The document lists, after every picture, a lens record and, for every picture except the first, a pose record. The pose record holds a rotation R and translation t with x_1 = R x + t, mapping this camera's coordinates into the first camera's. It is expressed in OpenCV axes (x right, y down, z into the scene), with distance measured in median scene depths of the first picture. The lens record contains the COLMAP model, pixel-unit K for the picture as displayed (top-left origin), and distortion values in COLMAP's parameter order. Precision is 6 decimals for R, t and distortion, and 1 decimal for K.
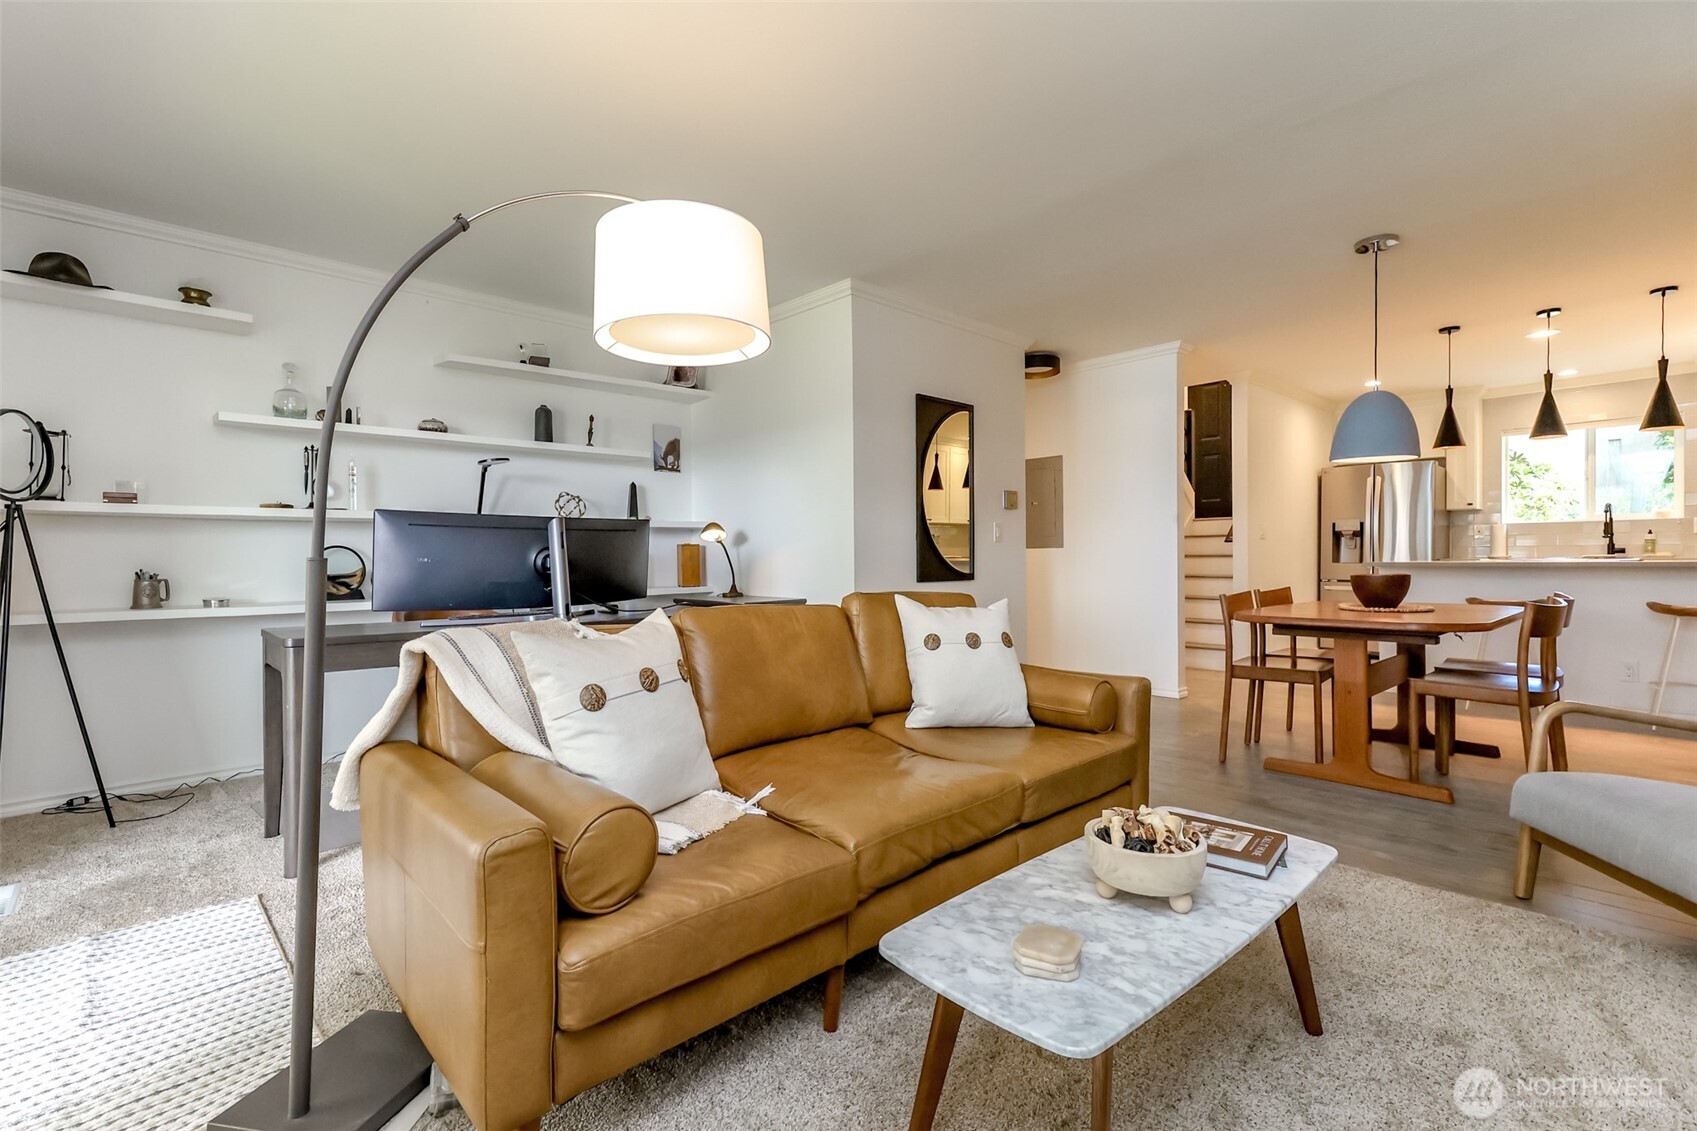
lens RADIAL K [[782.7, 0, 852.0], [0, 782.7, 560.1], [0, 0, 1]] dist [0.012437, 0.000624]
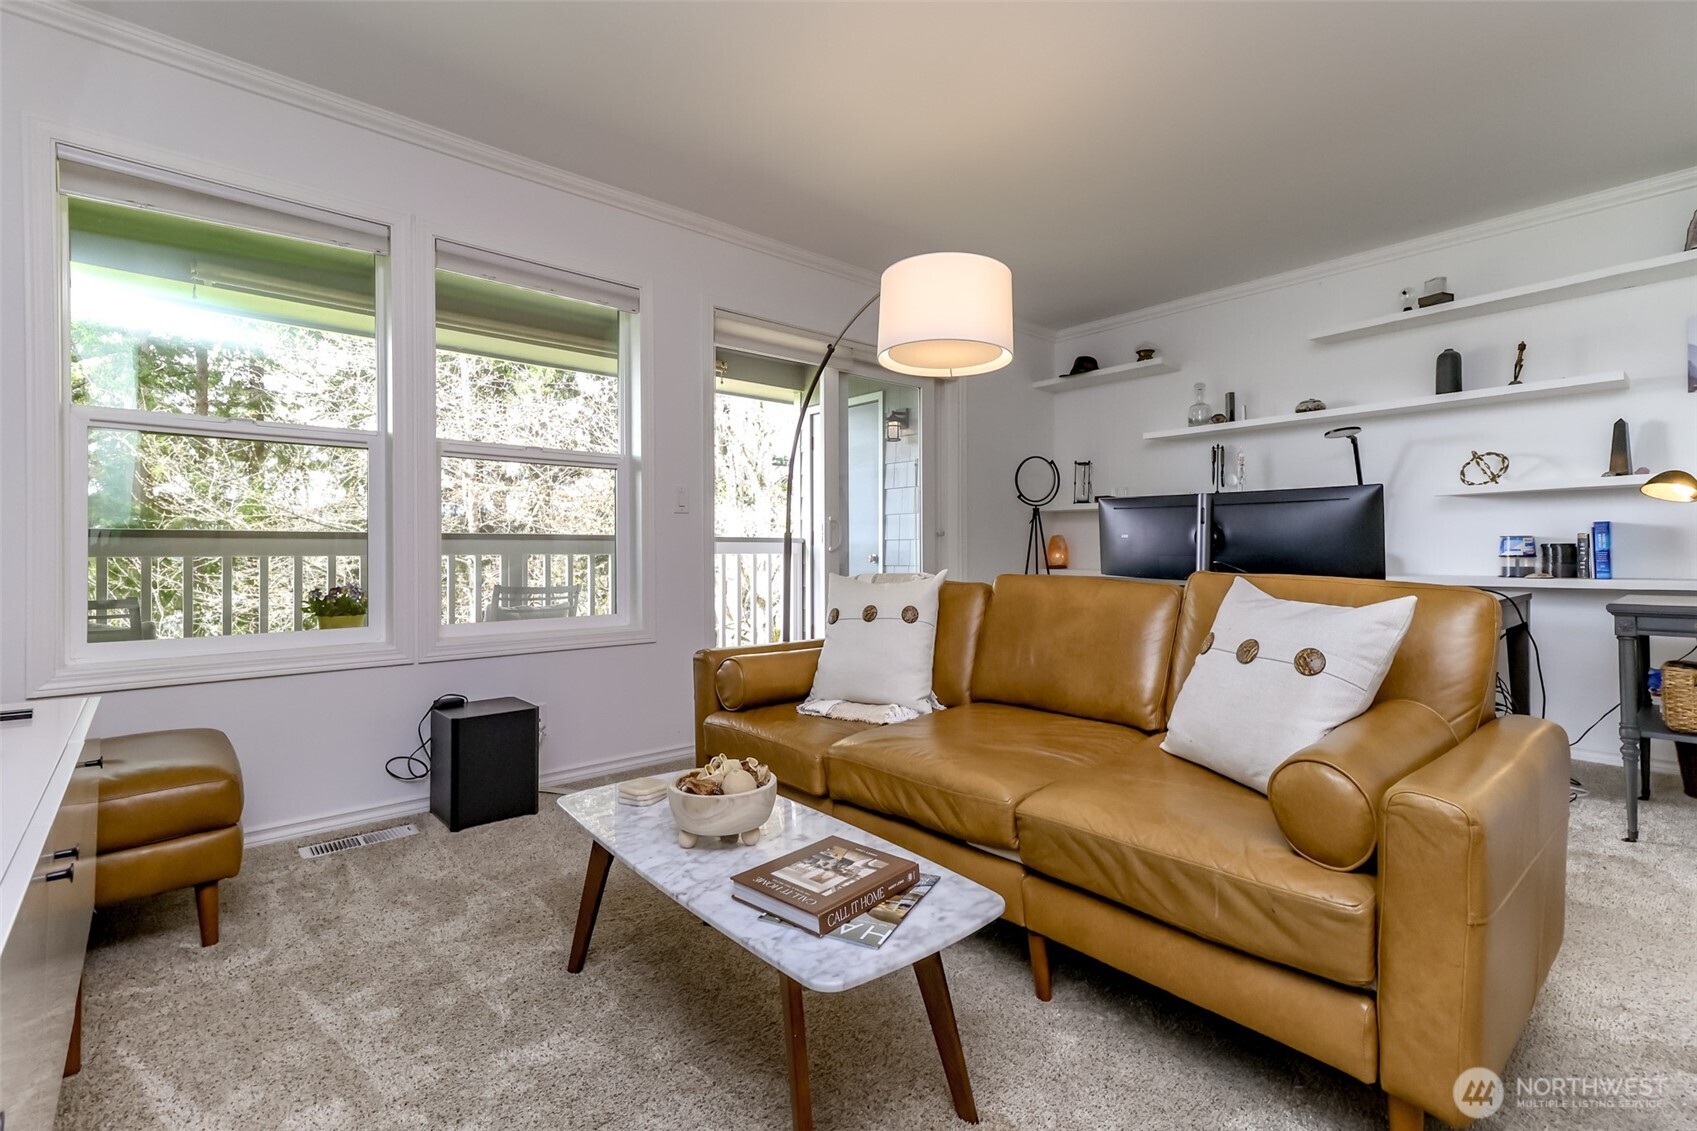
lens RADIAL K [[782.7, 0, 843.7], [0, 782.7, 549.5], [0, 0, 1]] dist [0.012437, 0.000624]
pose [[-0.046842, 0.009677, -0.998855, 0.579432], [0.008143, 0.999924, 0.009305, 0.002592], [0.998869, -0.007698, -0.046918, 0.482324]]
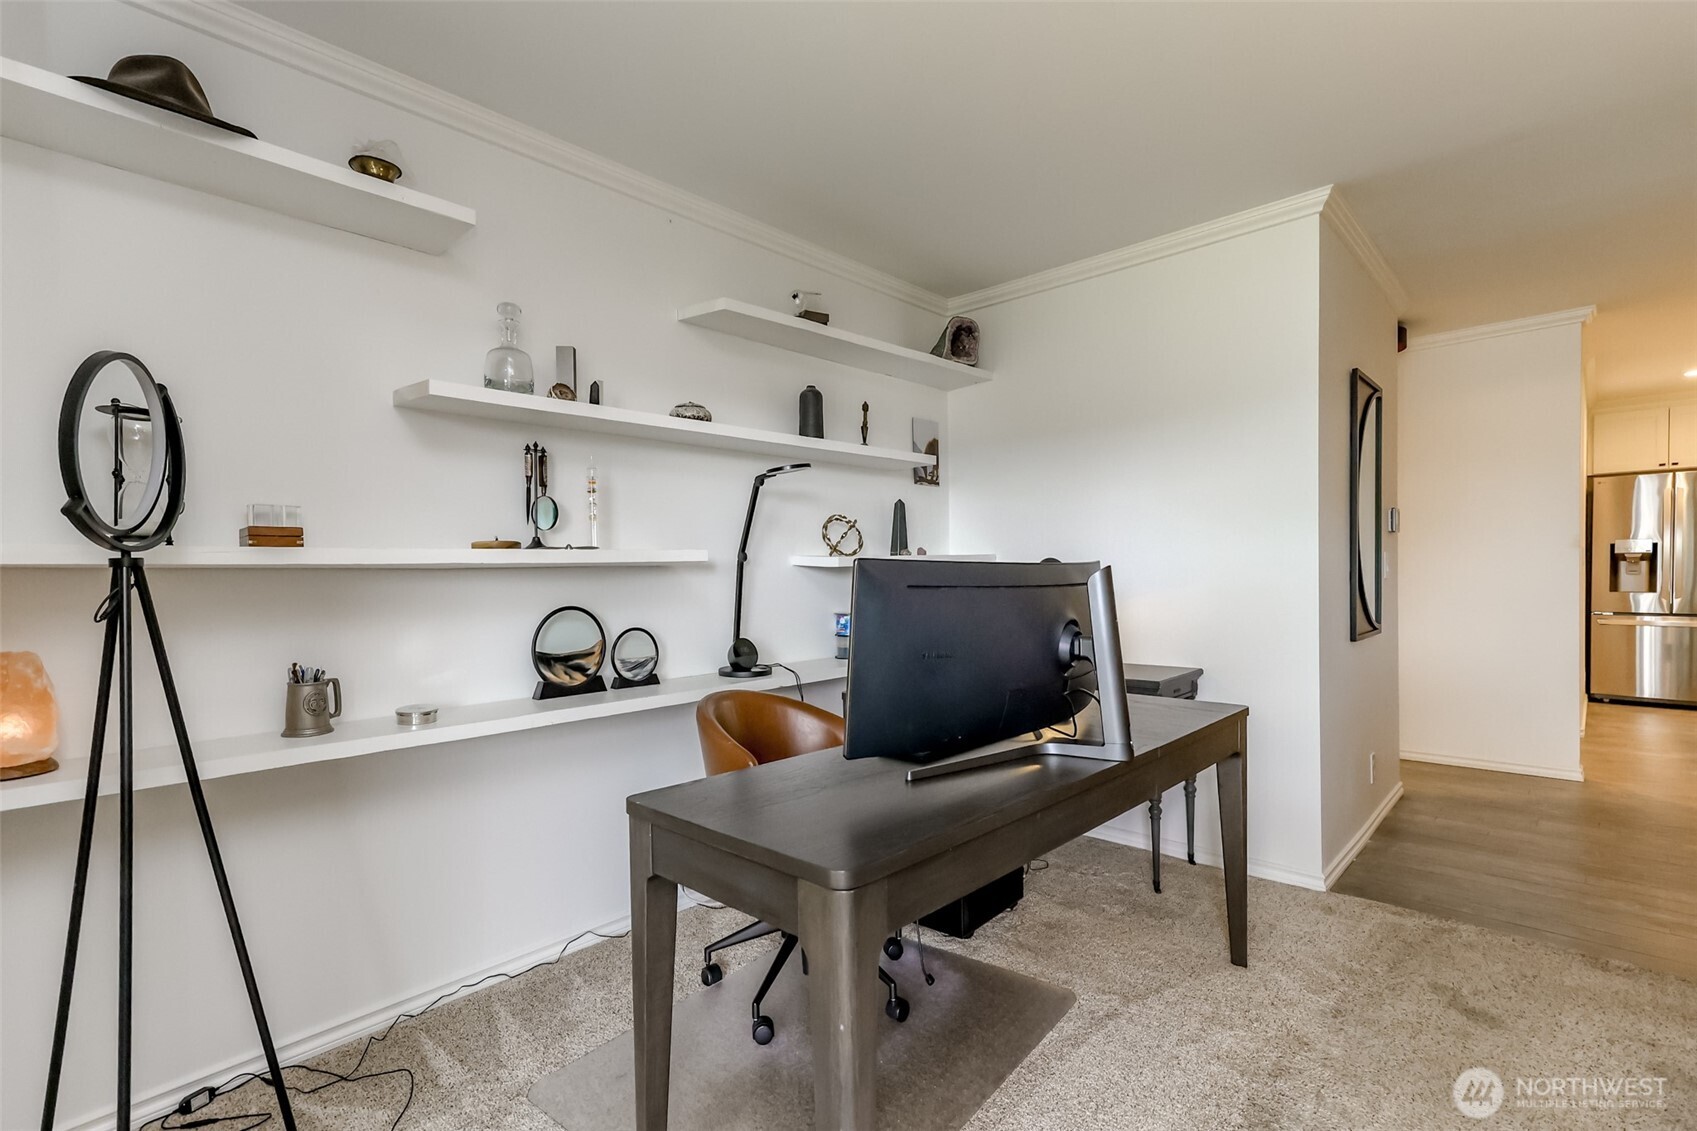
lens RADIAL K [[782.7, 0, 814.9], [0, 782.7, 584.7], [0, 0, 1]] dist [0.012437, 0.000624]
pose [[0.998620, -0.010225, 0.051510, -0.518714], [0.009608, 0.999879, 0.012228, -0.042768], [-0.051629, -0.011716, 0.998598, 0.397871]]
